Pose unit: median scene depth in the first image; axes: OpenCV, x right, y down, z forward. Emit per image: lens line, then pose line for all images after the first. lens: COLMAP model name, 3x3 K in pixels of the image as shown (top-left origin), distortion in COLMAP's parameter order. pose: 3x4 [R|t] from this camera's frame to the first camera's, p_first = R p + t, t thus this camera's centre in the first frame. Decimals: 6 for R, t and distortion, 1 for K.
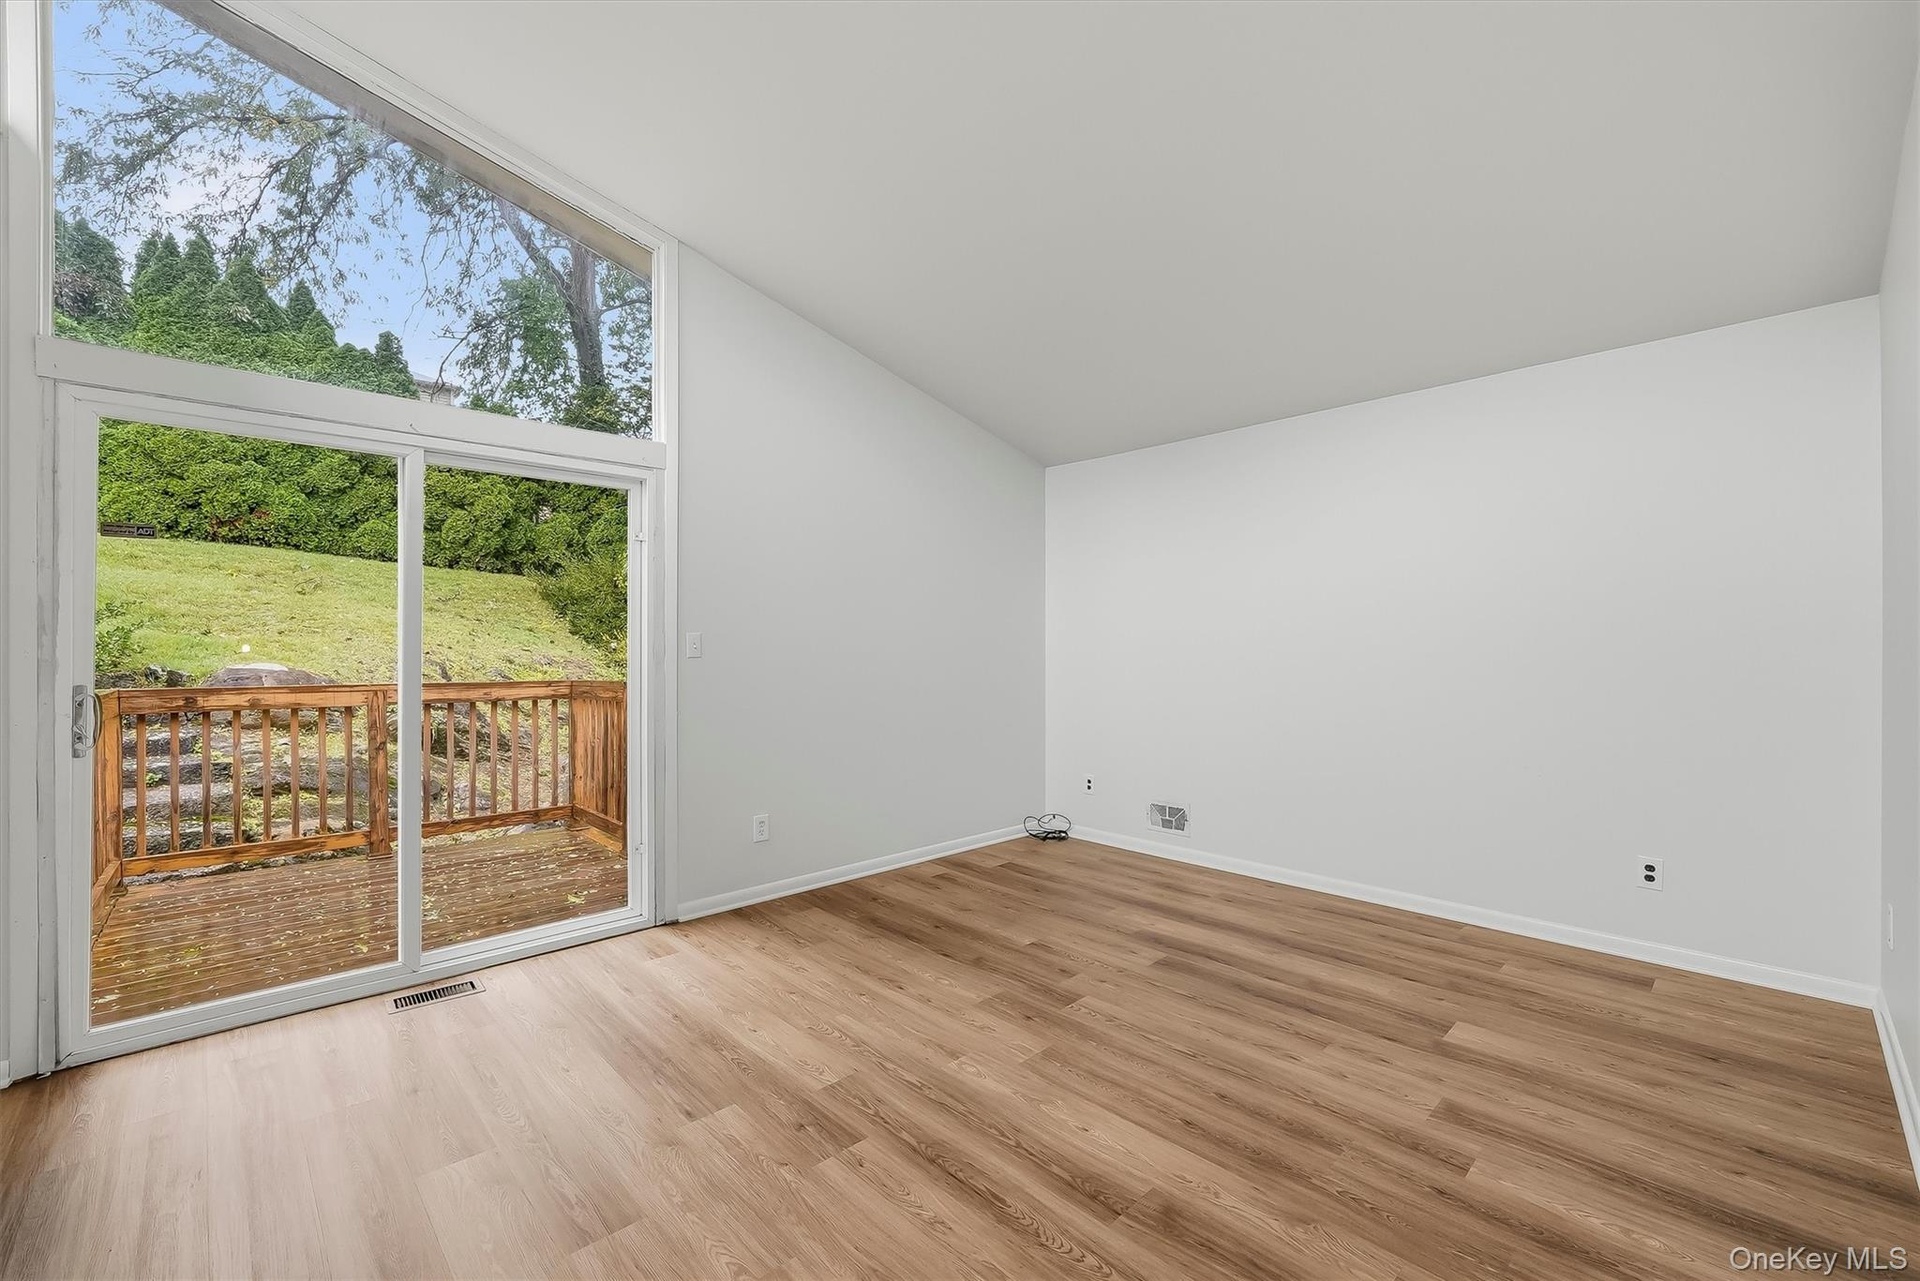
lens RADIAL K [[794.8, 0, 965.2], [0, 794.8, 640.1], [0, 0, 1]] dist [-0.005260, 0.000649]
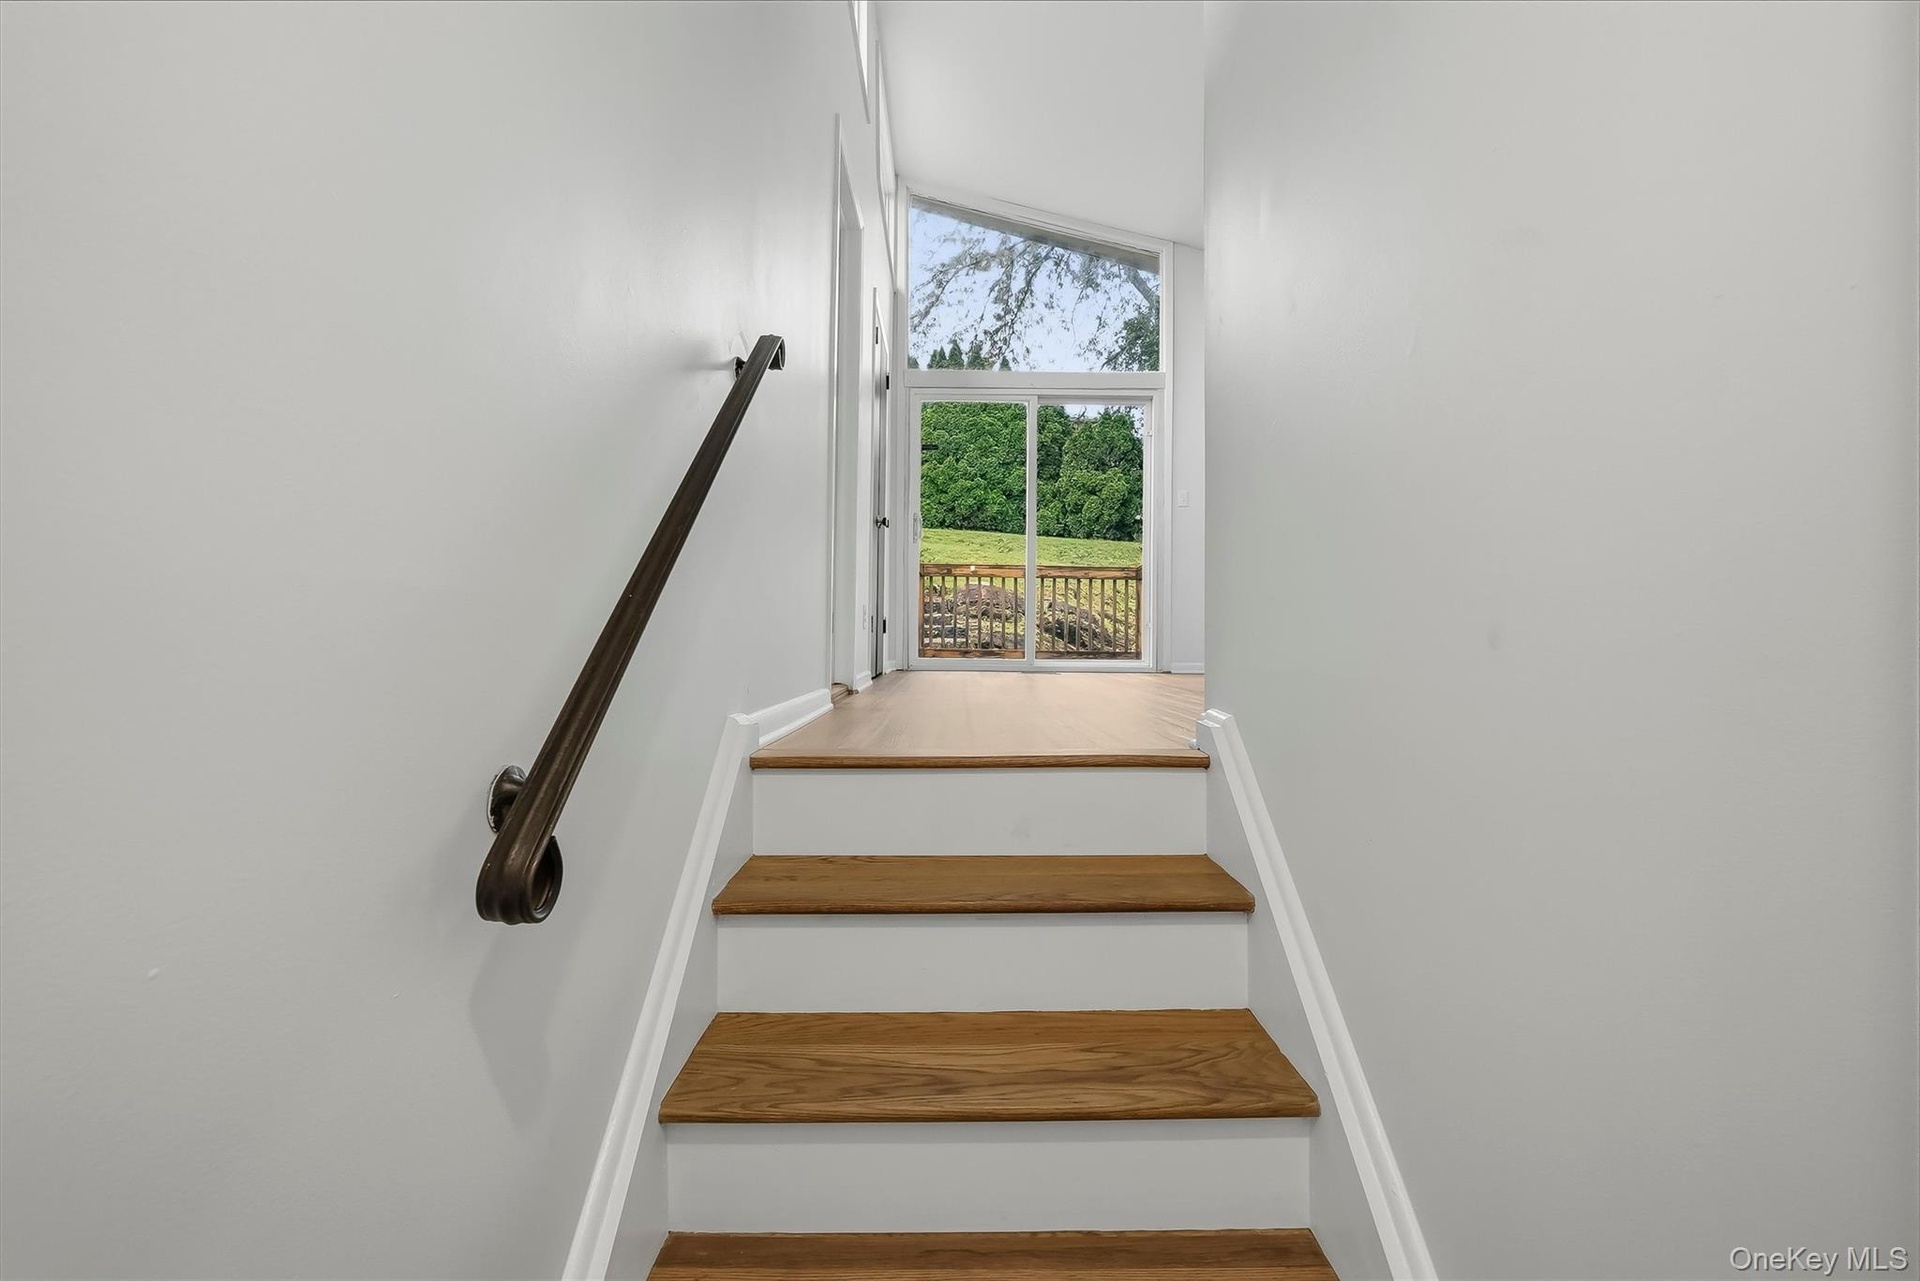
lens RADIAL K [[794.8, 0, 965.2], [0, 794.8, 640.1], [0, 0, 1]] dist [-0.005260, 0.000649]
pose [[0.726736, -0.006262, -0.686889, 0.125057], [-0.003809, 0.999906, -0.013146, 0.092542], [0.686907, 0.012170, 0.726644, -0.124931]]
